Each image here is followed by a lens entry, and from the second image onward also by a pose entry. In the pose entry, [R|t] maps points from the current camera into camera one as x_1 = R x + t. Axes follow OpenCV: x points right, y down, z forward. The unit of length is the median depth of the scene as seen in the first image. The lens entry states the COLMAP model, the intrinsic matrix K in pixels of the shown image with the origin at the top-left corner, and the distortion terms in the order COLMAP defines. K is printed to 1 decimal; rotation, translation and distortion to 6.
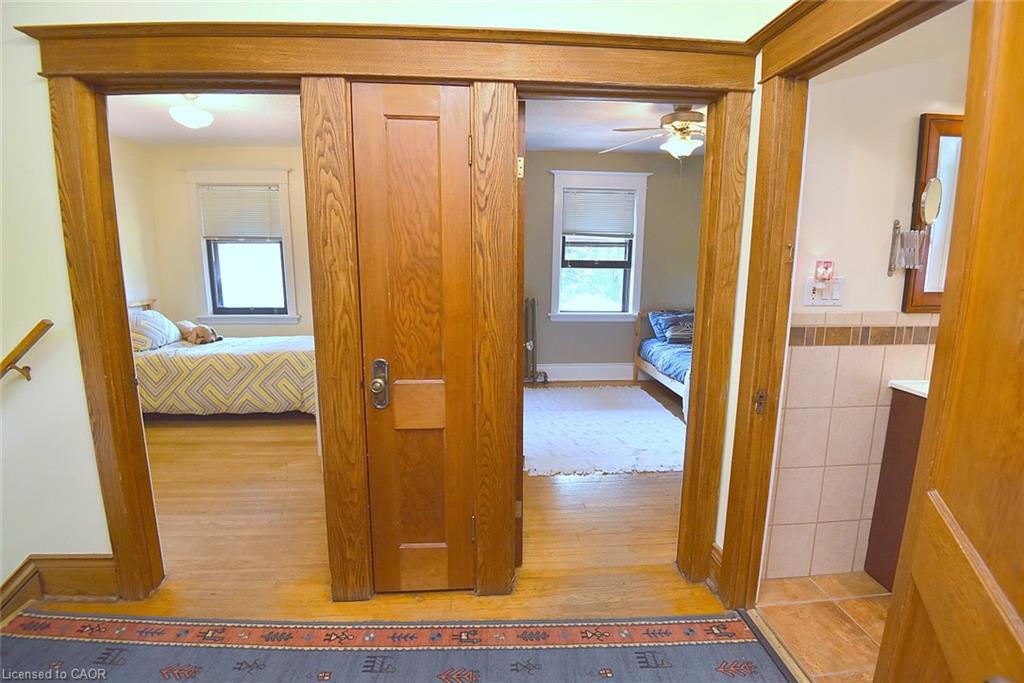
lens RADIAL K [[477.9, 0, 516.7], [0, 477.9, 336.3], [0, 0, 1]] dist [-0.033234, -0.000677]
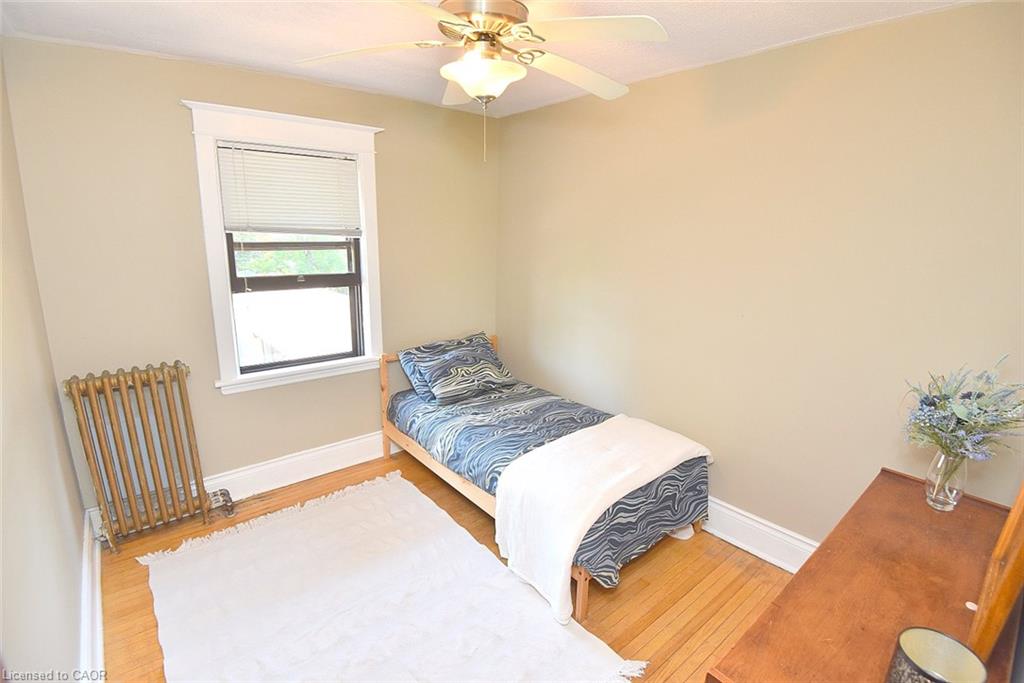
lens RADIAL K [[477.9, 0, 516.7], [0, 477.9, 336.3], [0, 0, 1]] dist [-0.033234, -0.000677]
pose [[0.809200, -0.125556, 0.573961, 0.044120], [0.084940, 0.991637, 0.097170, -0.124103], [-0.581361, -0.029877, 0.813097, 0.400158]]
